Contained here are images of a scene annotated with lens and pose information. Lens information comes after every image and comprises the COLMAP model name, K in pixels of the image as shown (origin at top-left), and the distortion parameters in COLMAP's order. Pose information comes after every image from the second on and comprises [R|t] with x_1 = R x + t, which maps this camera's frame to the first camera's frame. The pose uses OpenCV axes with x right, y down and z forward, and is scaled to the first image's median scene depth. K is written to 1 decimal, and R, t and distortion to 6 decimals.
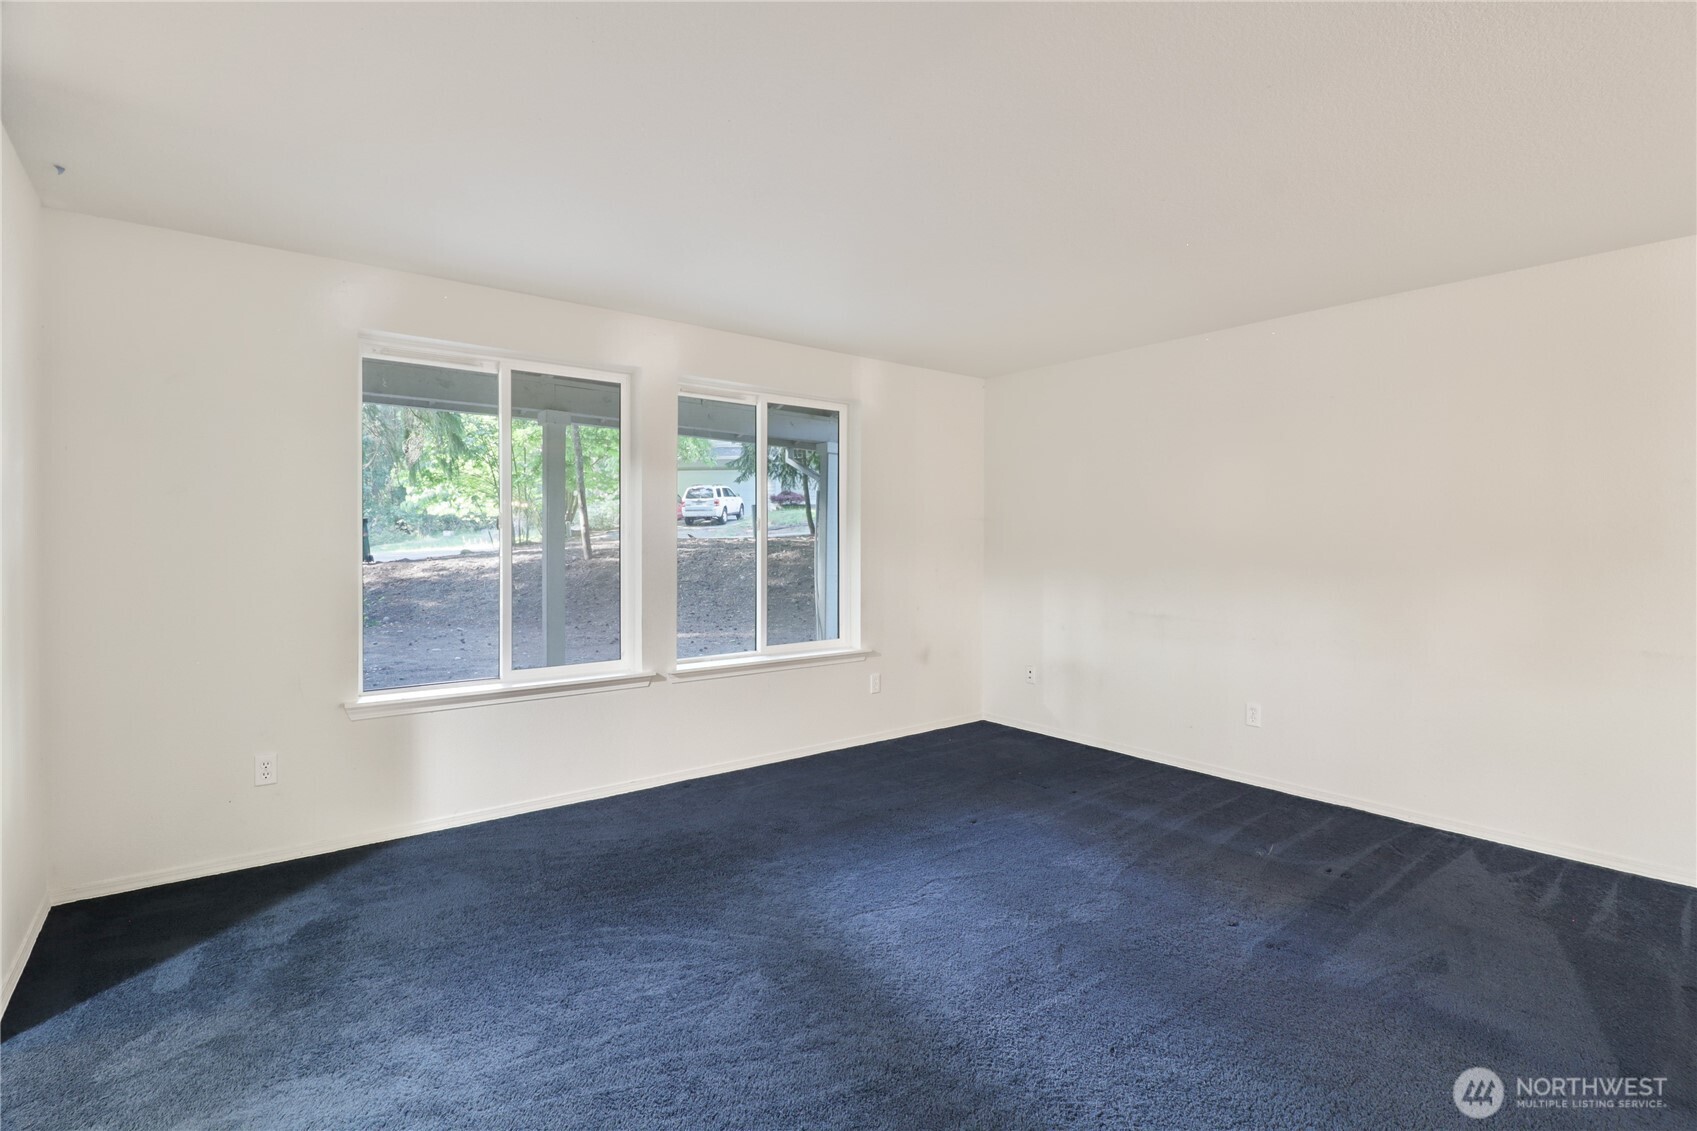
lens RADIAL K [[789.3, 0, 846.6], [0, 789.3, 547.2], [0, 0, 1]] dist [-0.002485, -0.001008]
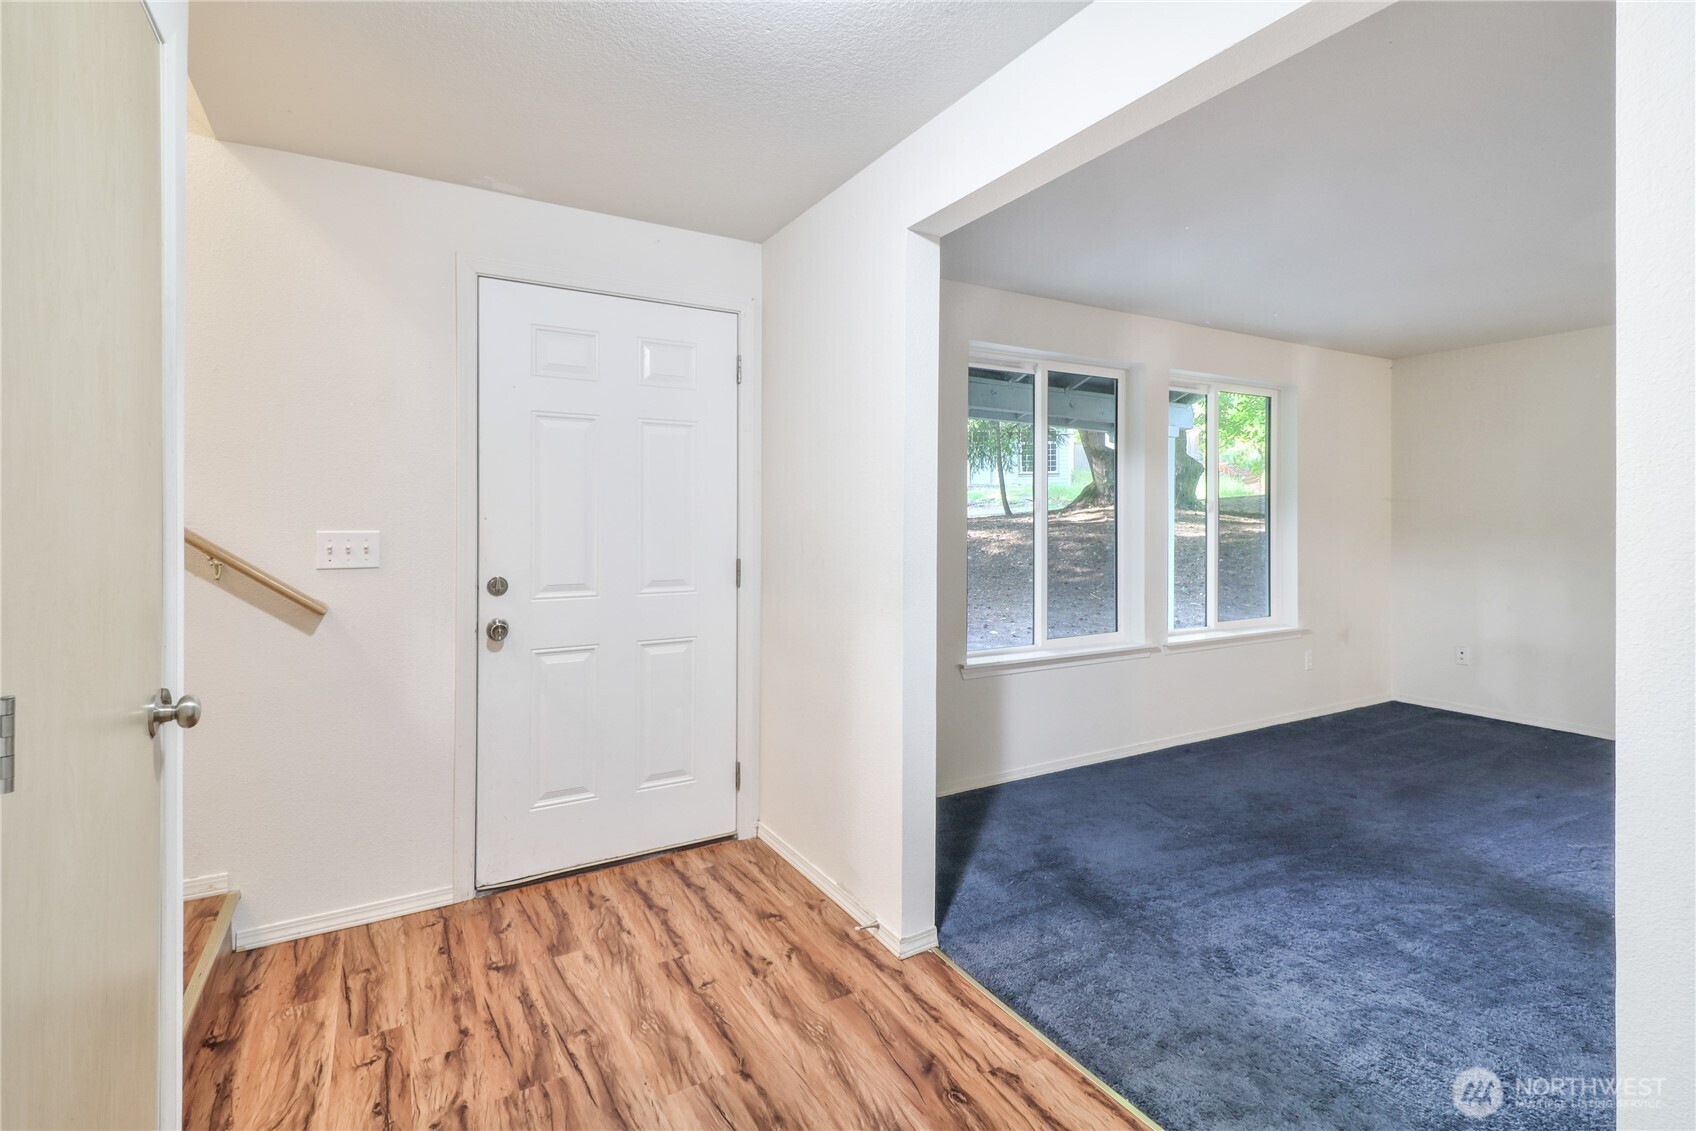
lens RADIAL K [[781.6, 0, 844.5], [0, 781.6, 515.1], [0, 0, 1]] dist [-0.000018, -0.000138]
pose [[0.987410, -0.003559, -0.158143, -0.539302], [0.001357, 0.999901, -0.014032, -0.004073], [0.158177, 0.013640, 0.987316, -0.138603]]
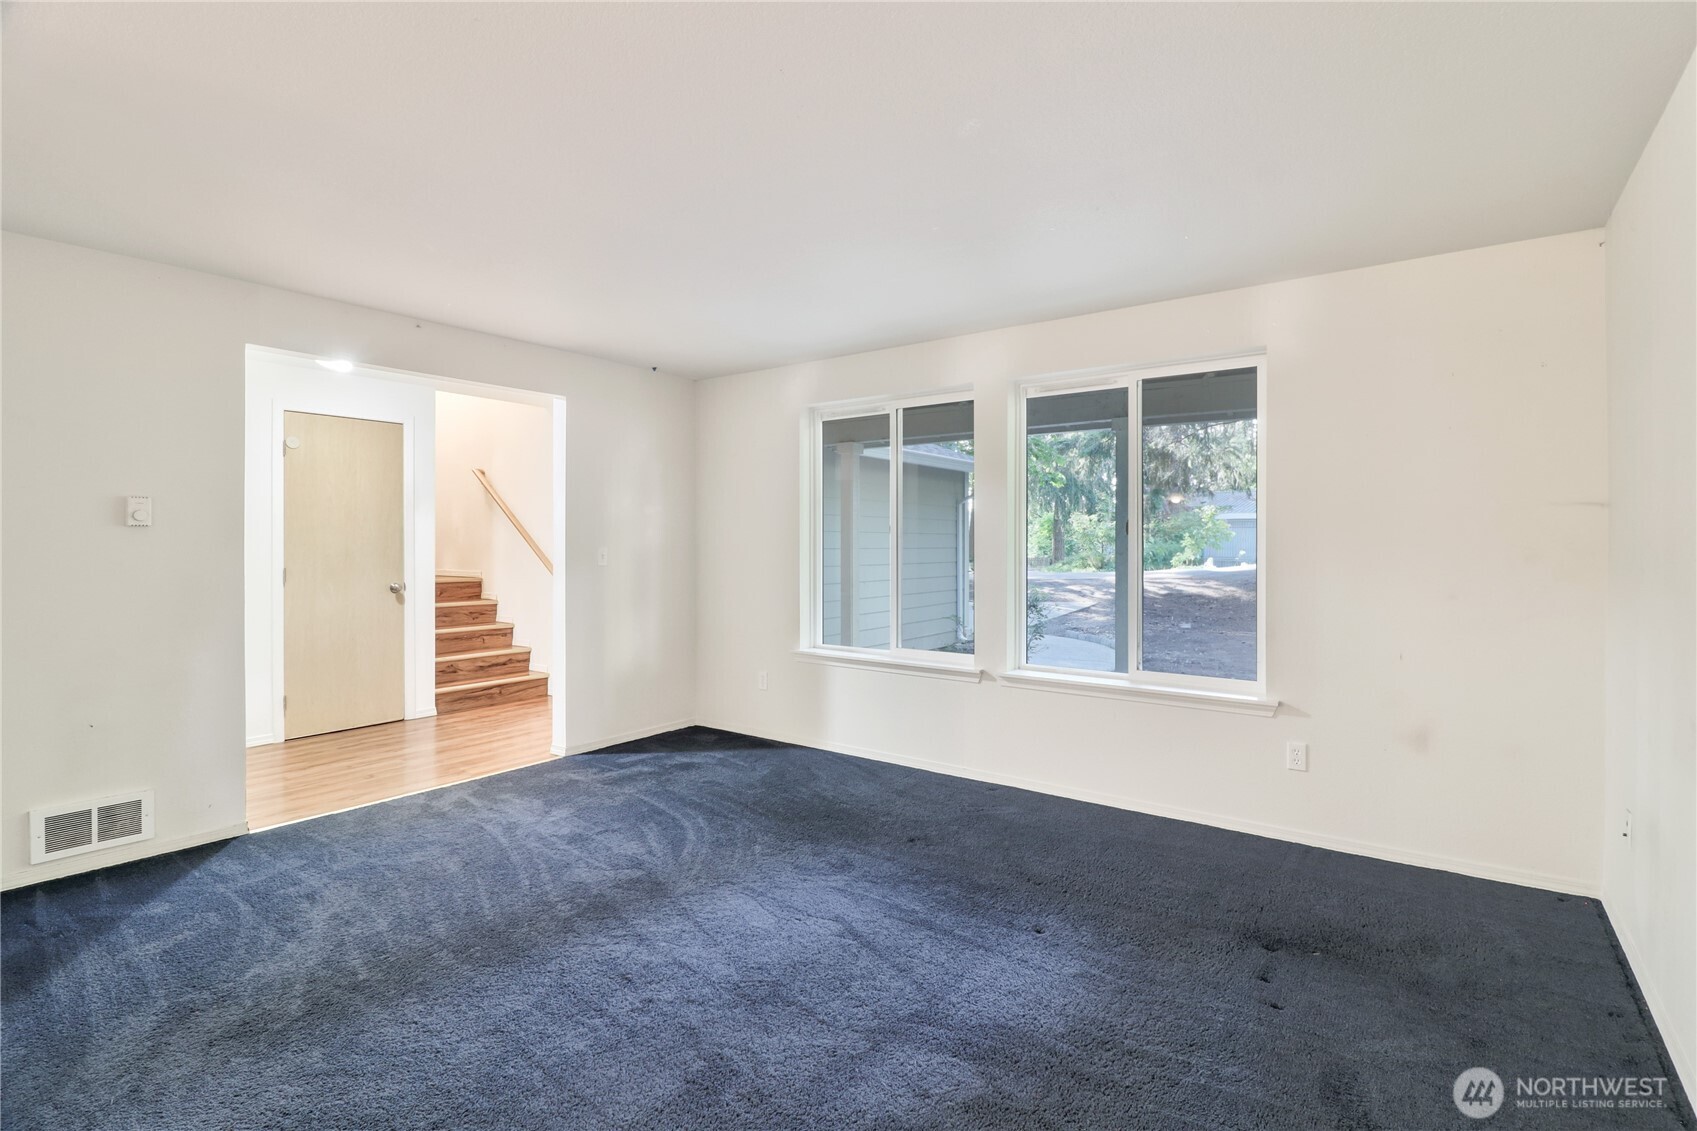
lens RADIAL K [[800.2, 0, 889.9], [0, 800.2, 537.8], [0, 0, 1]] dist [-0.002035, -0.000362]
pose [[0.287882, -0.009685, -0.957617, 0.788385], [-0.009895, 0.999865, -0.013087, -0.001683], [0.957615, 0.013243, 0.287747, 0.618459]]
